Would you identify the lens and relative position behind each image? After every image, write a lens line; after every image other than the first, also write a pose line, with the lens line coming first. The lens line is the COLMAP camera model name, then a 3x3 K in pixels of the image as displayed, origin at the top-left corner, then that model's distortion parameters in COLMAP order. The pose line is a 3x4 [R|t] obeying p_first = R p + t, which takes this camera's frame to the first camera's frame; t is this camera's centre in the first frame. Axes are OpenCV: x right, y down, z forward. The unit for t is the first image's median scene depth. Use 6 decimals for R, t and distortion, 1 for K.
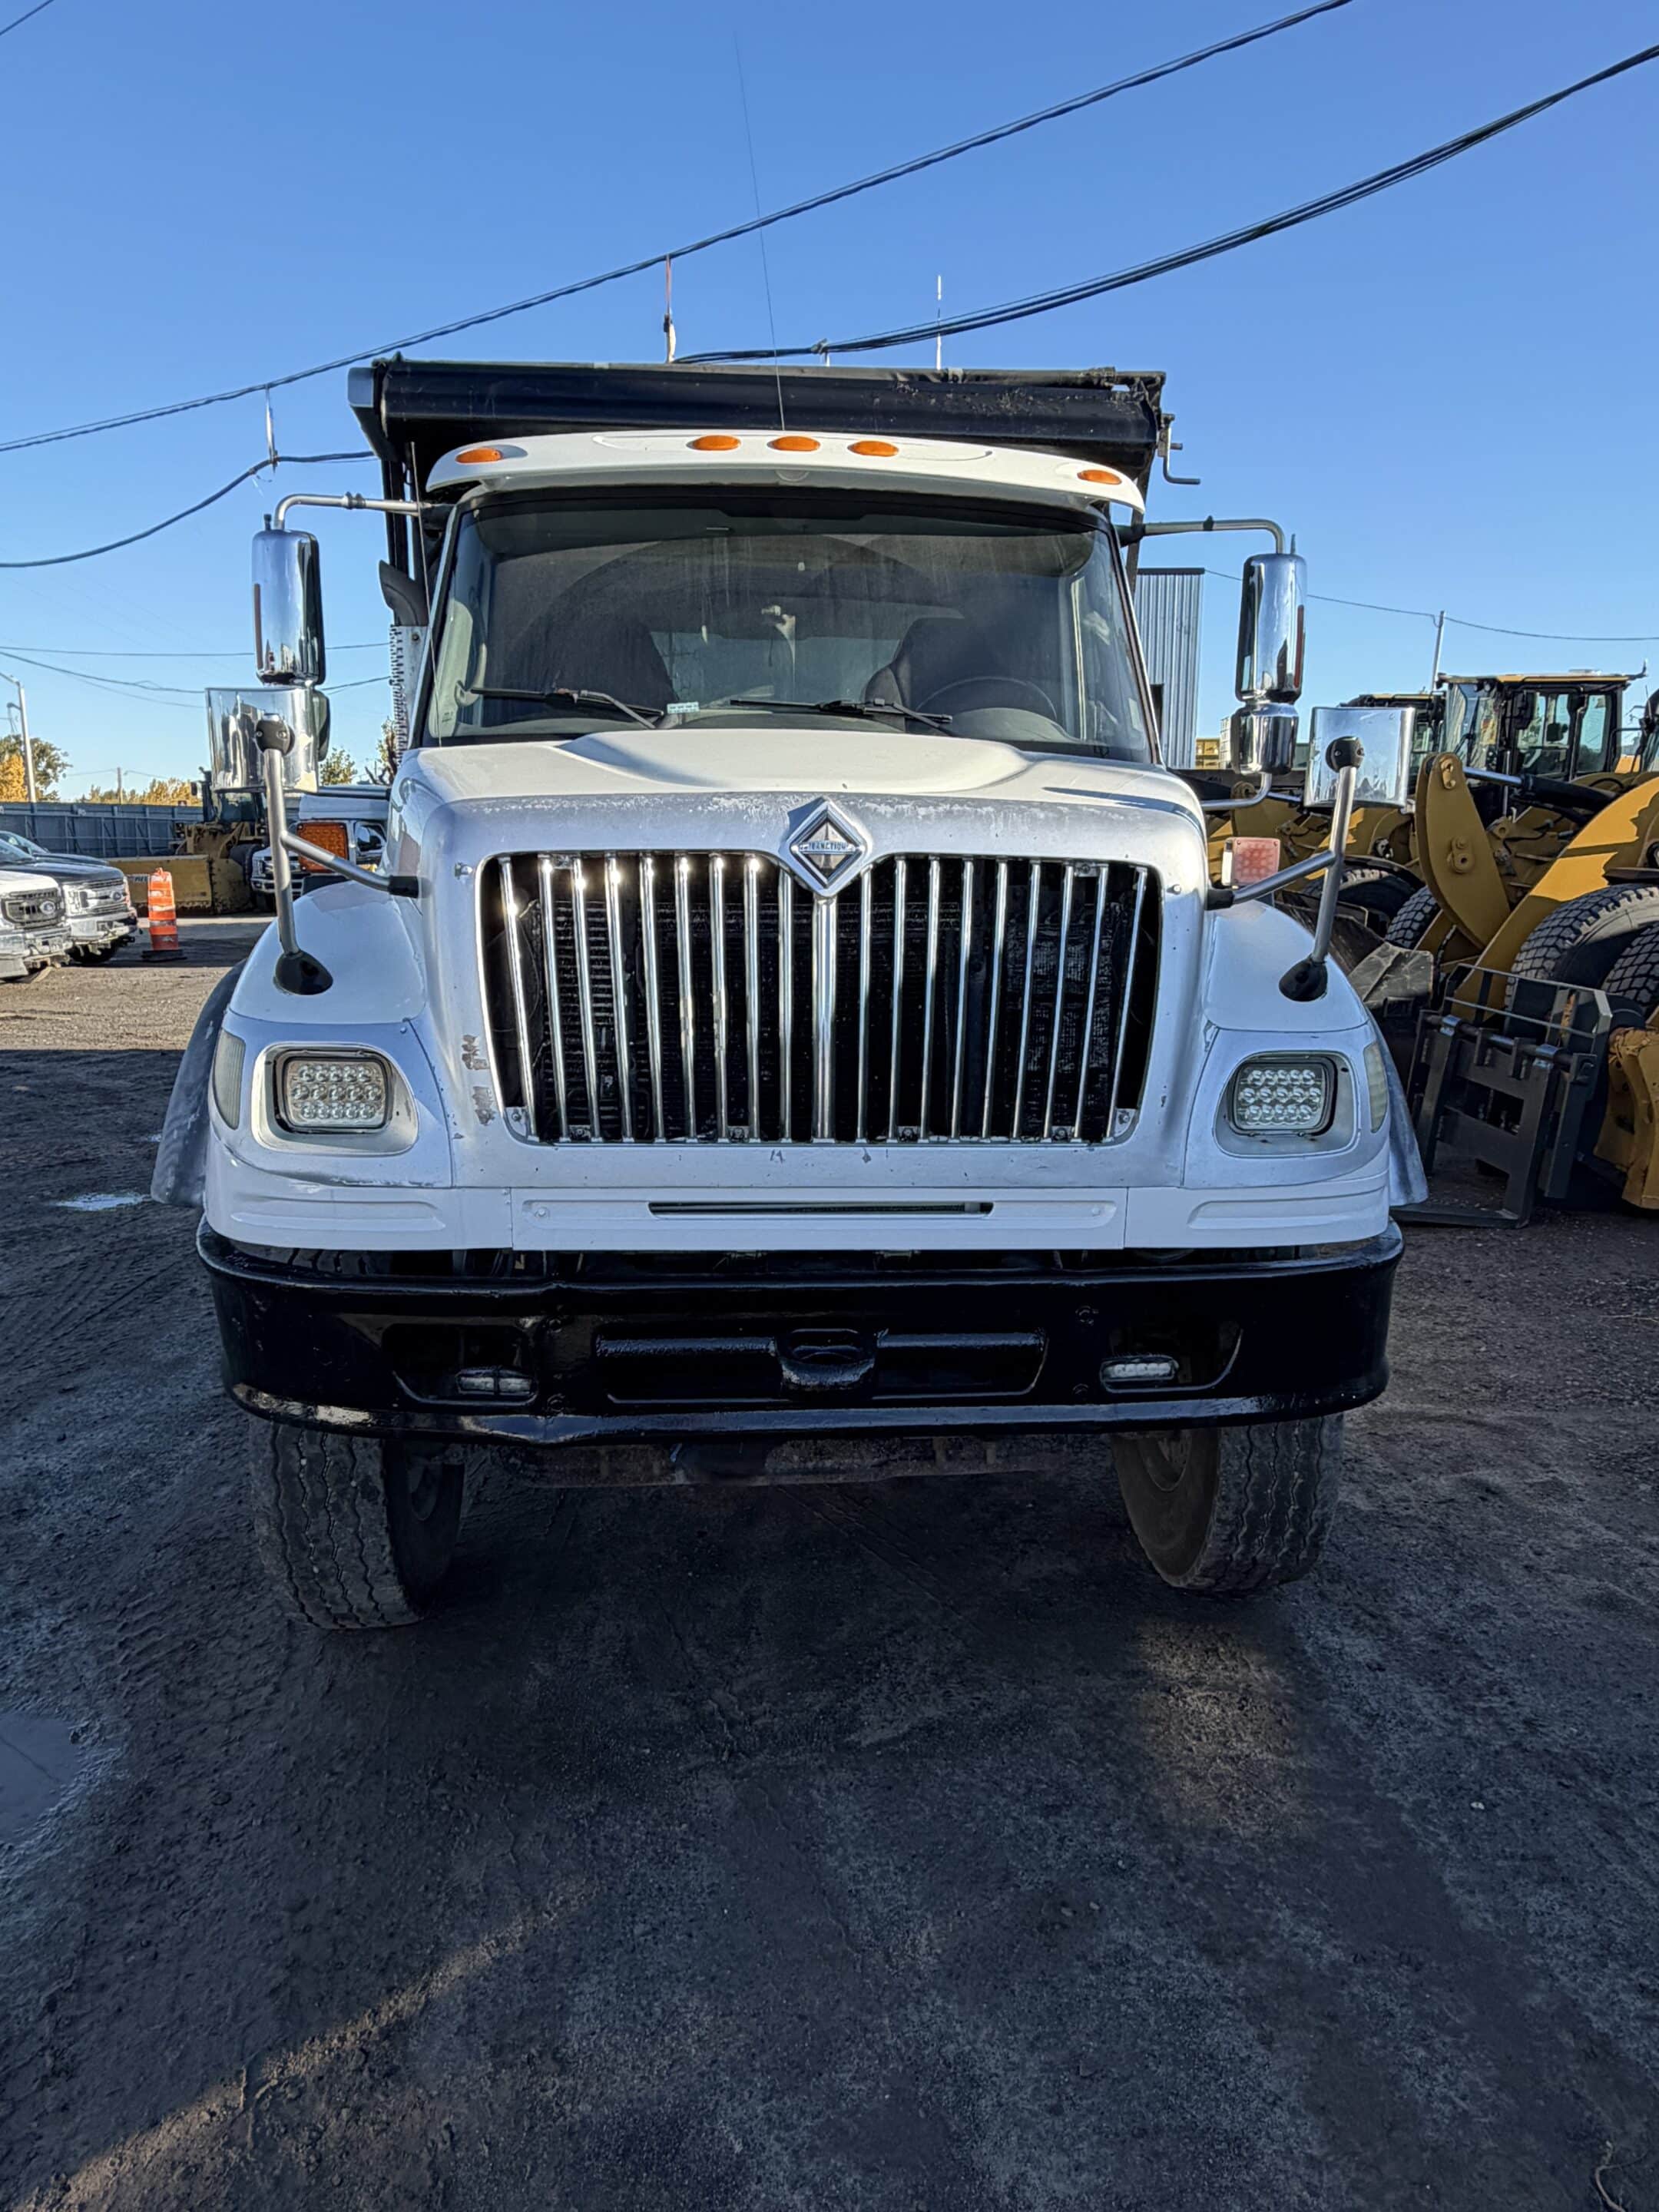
lens RADIAL K [[1463.6, 0, 822.5], [0, 1463.6, 1097.8], [0, 0, 1]] dist [-0.004129, 0.003396]
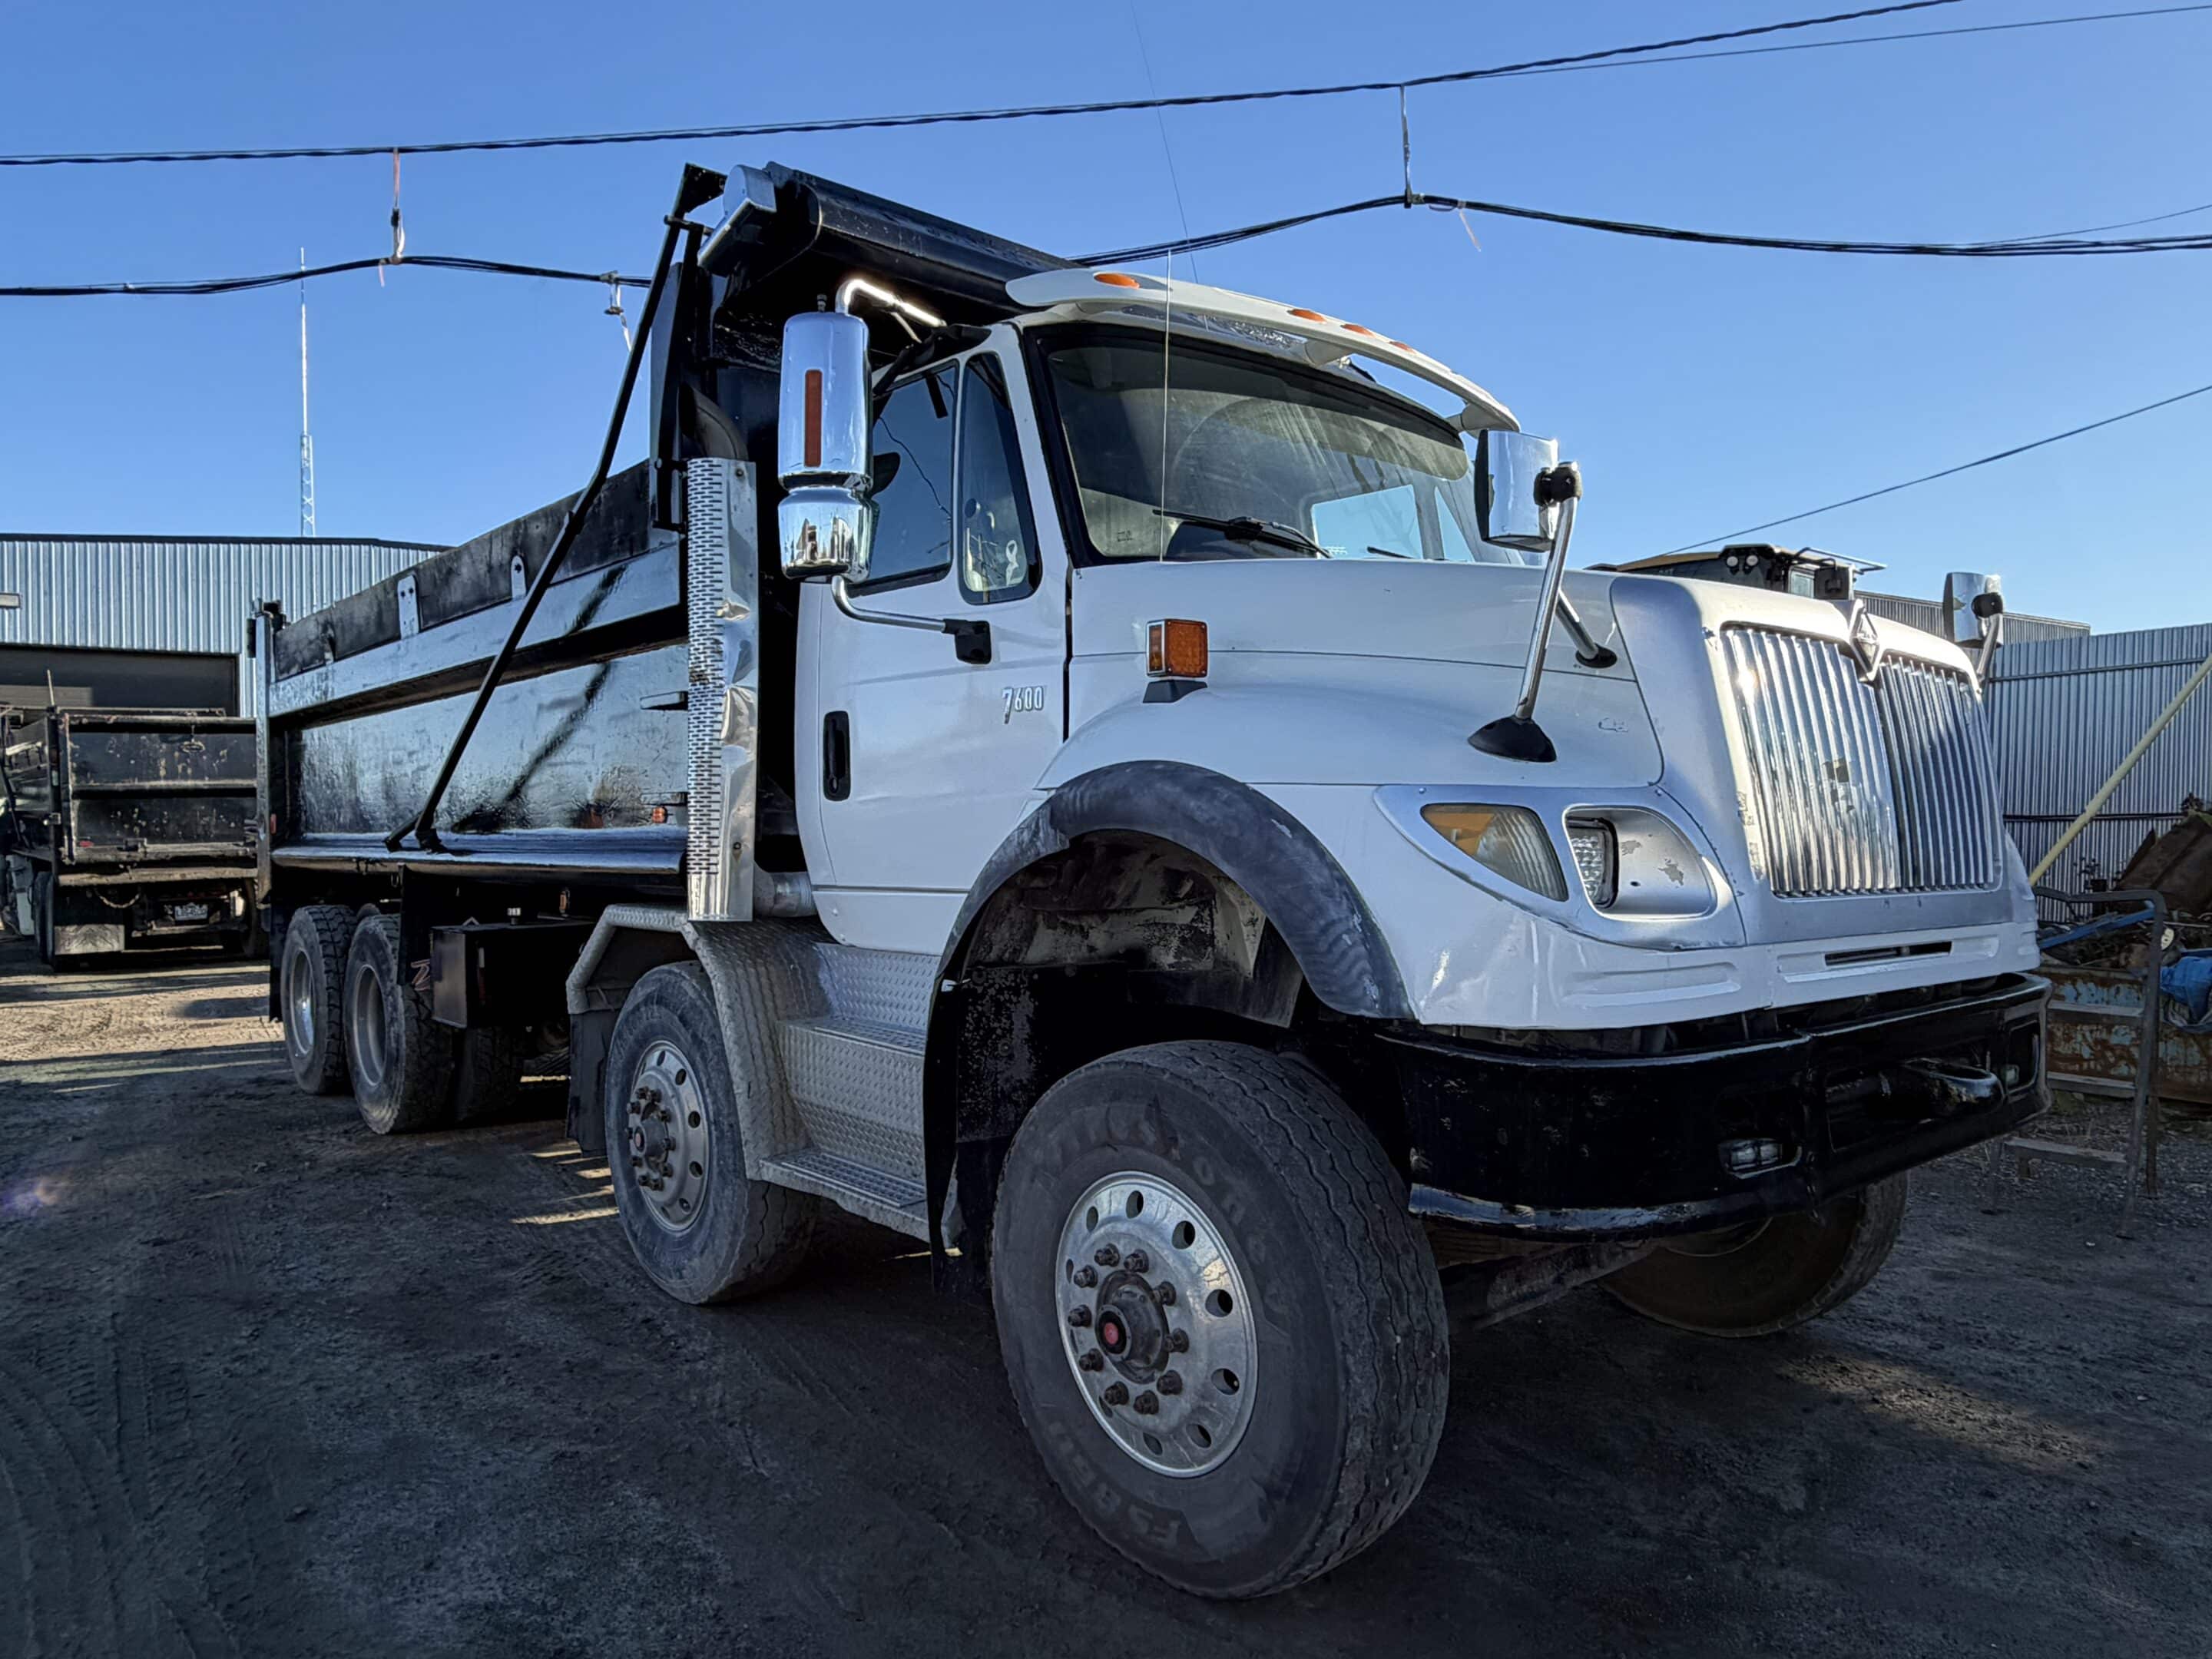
lens RADIAL K [[1463.6, 0, 1102.8], [0, 1463.6, 825.8], [0, 0, 1]] dist [-0.004129, 0.003396]
pose [[0.808129, -0.008193, 0.588949, -0.941298], [0.117369, 0.982091, -0.147386, 0.060761], [-0.577194, 0.188231, 0.794617, 0.360455]]
